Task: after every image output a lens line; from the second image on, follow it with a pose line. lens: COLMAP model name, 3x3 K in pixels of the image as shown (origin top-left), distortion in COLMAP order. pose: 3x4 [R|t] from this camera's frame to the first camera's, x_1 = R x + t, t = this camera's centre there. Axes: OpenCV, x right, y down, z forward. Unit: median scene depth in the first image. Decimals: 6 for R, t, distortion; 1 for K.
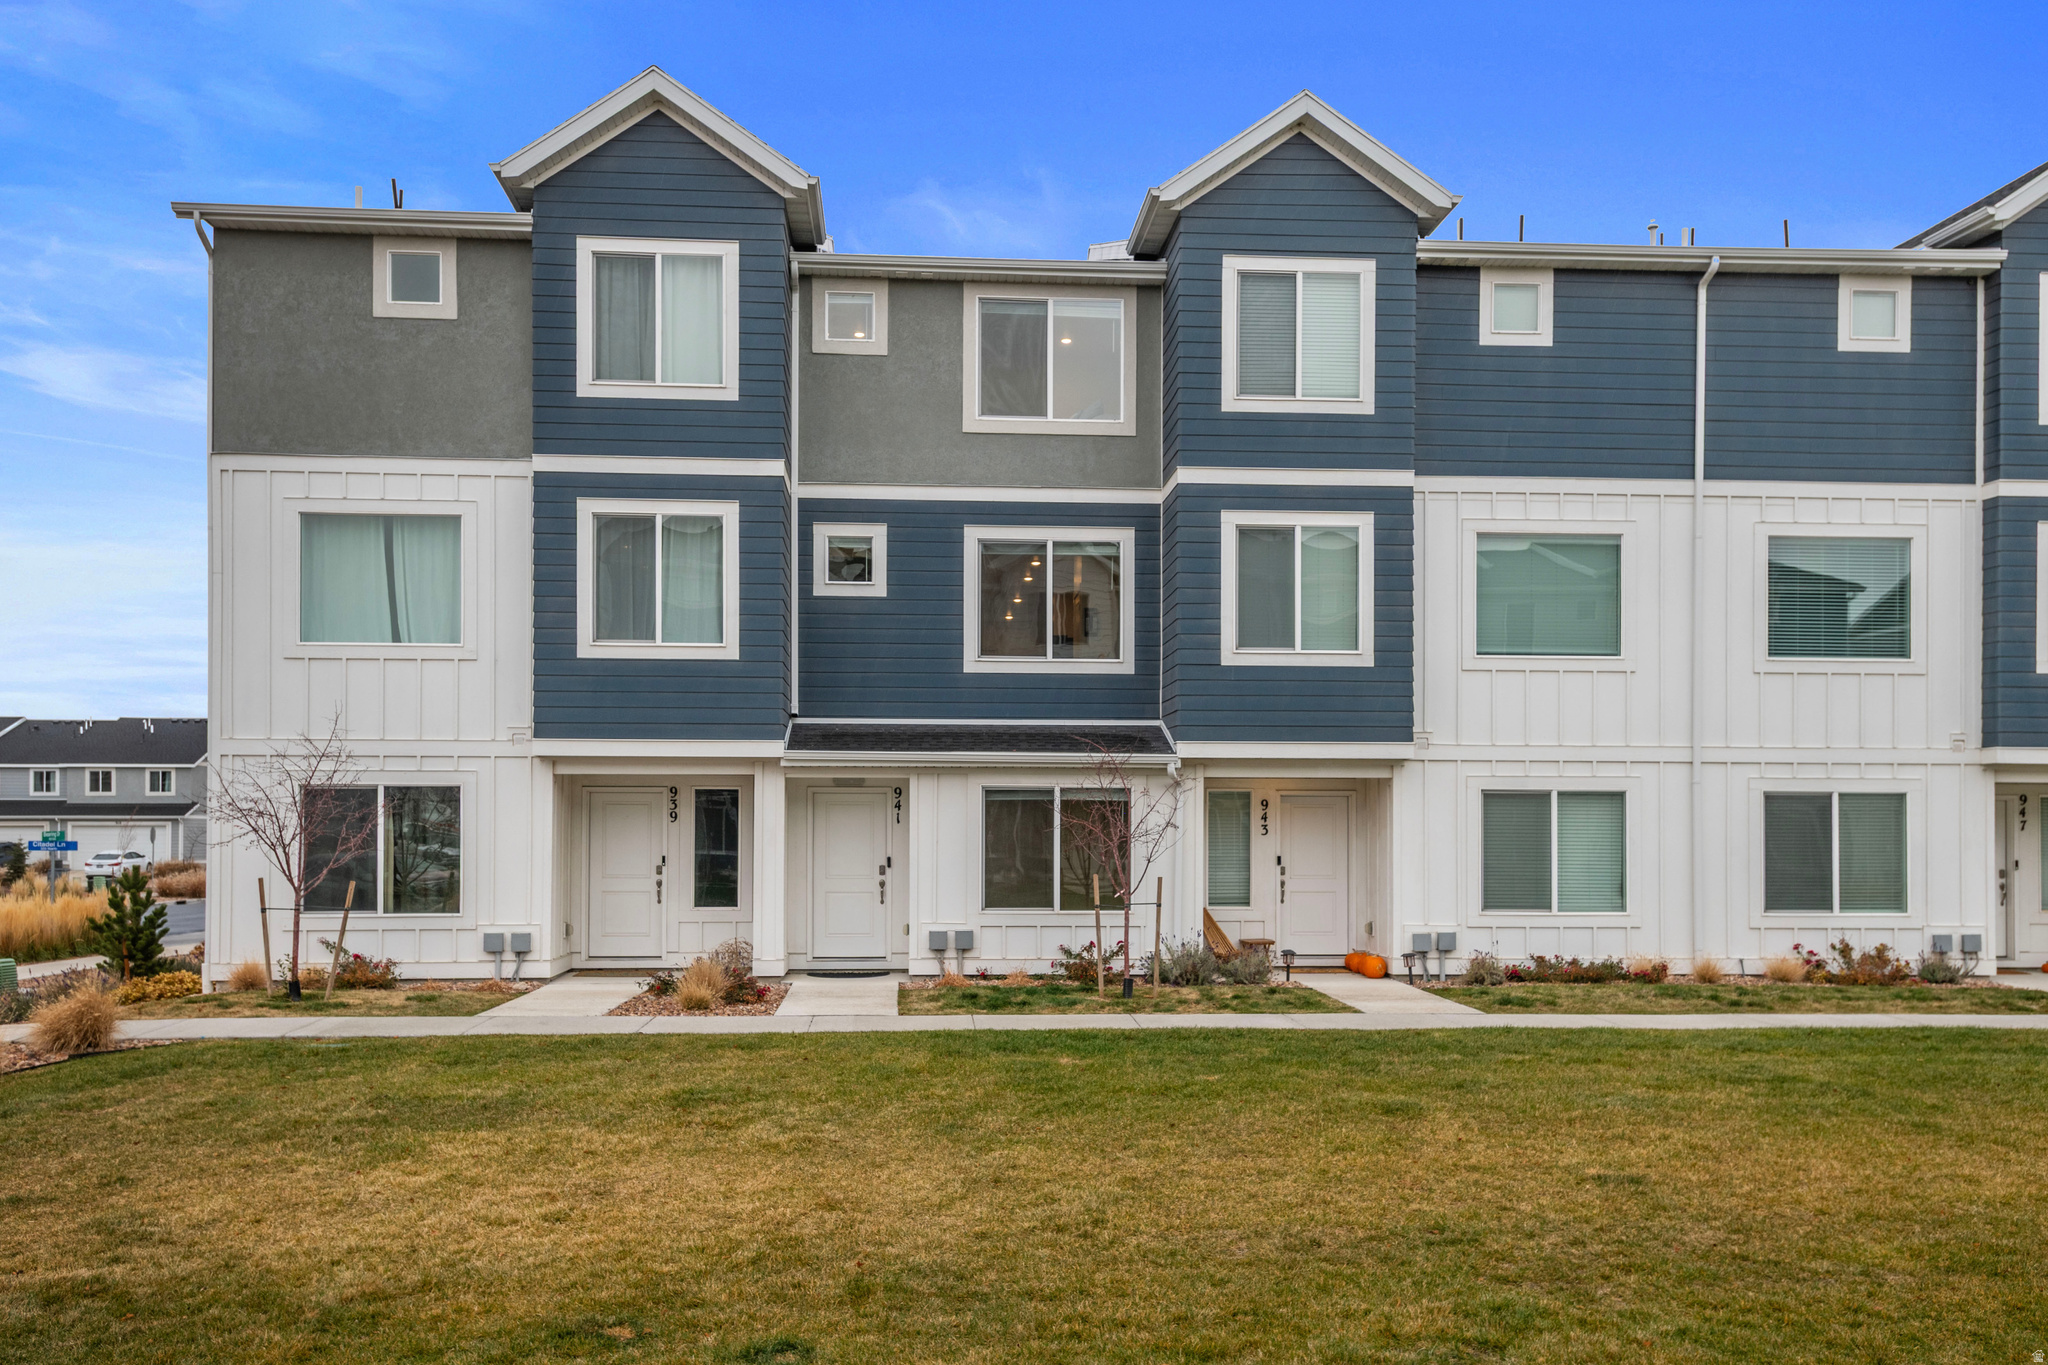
lens RADIAL K [[1642.0, 0, 1036.4], [0, 1642.0, 818.9], [0, 0, 1]] dist [0.011104, -0.005072]
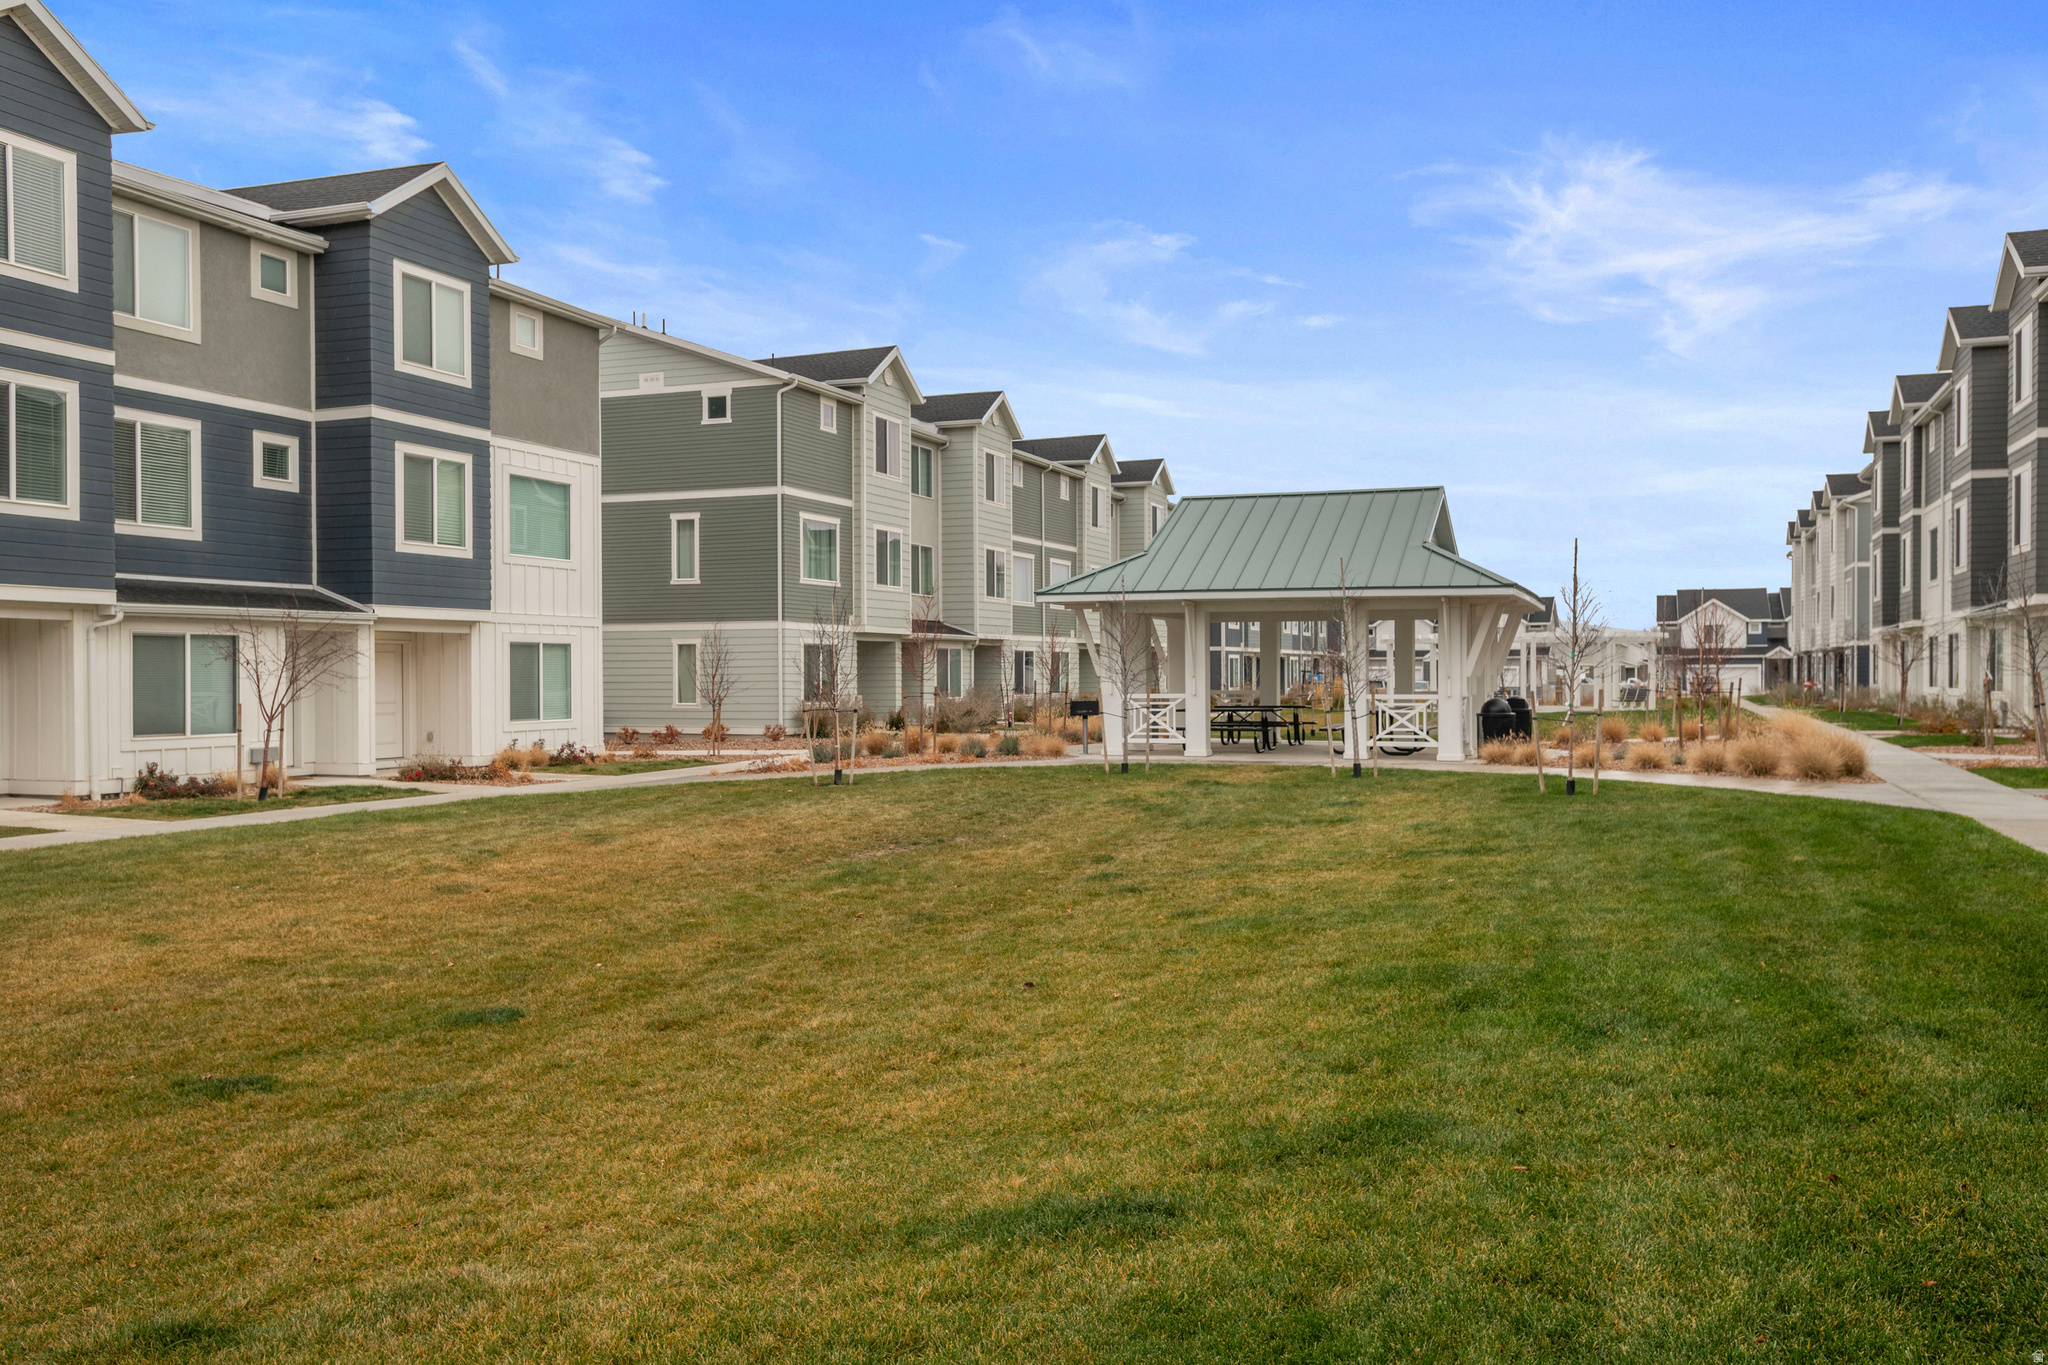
lens RADIAL K [[1642.0, 0, 1016.8], [0, 1642.0, 680.5], [0, 0, 1]] dist [0.011104, -0.005072]
pose [[0.406071, -0.010875, 0.913777, -0.946253], [-0.003925, 0.999899, 0.013644, -0.004276], [-0.913833, -0.009127, 0.405988, -0.057360]]
